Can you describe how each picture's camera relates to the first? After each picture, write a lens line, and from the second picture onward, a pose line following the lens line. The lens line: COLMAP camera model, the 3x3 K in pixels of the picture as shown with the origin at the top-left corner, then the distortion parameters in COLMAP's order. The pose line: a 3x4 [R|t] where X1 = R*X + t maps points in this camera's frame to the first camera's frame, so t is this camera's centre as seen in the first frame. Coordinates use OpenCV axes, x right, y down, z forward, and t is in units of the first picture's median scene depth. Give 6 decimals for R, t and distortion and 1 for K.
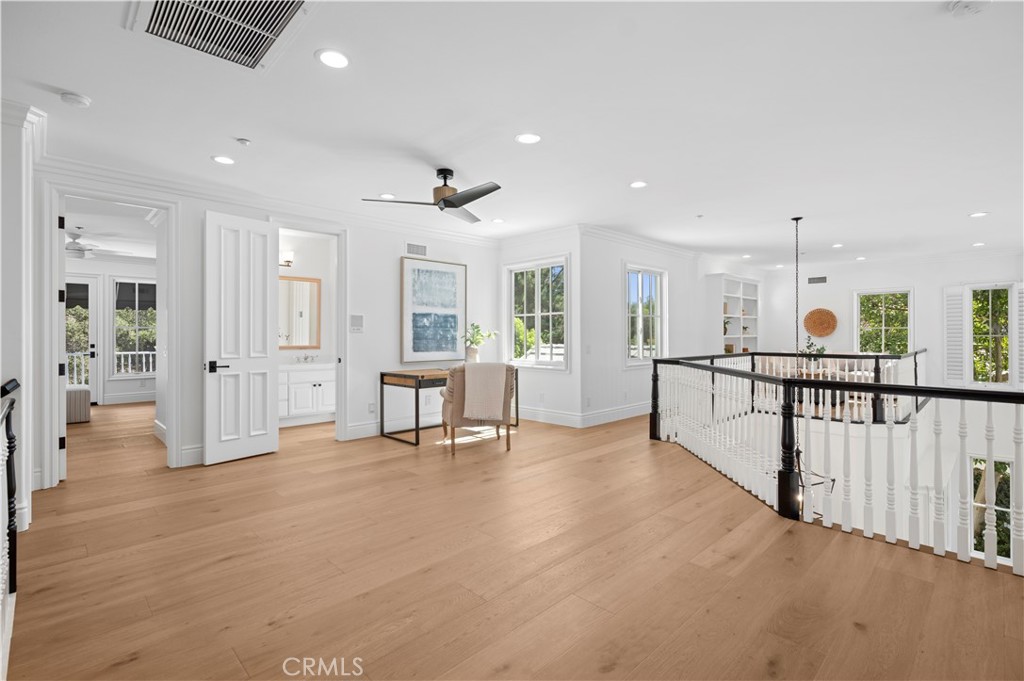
lens RADIAL K [[476.4, 0, 506.4], [0, 476.4, 332.9], [0, 0, 1]] dist [0.001089, 0.000420]
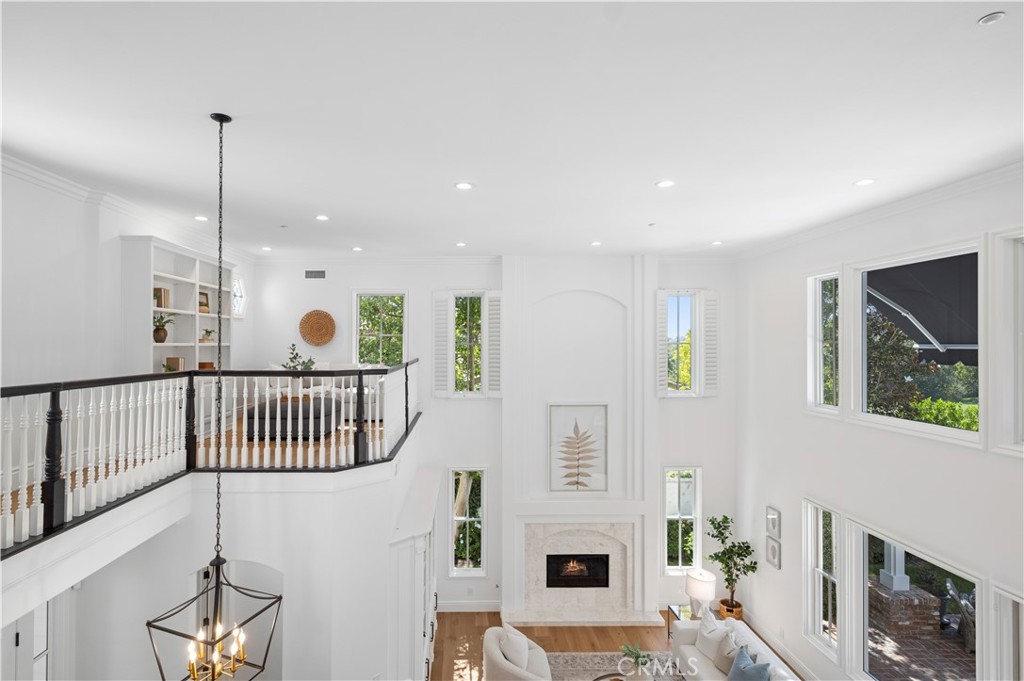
lens RADIAL K [[476.4, 0, 506.4], [0, 476.4, 332.9], [0, 0, 1]] dist [0.001089, 0.000420]
pose [[0.631832, 0.022087, 0.774790, 0.277608], [-0.005205, 0.999692, -0.024253, 0.005450], [-0.775088, 0.011291, 0.631753, 0.290798]]
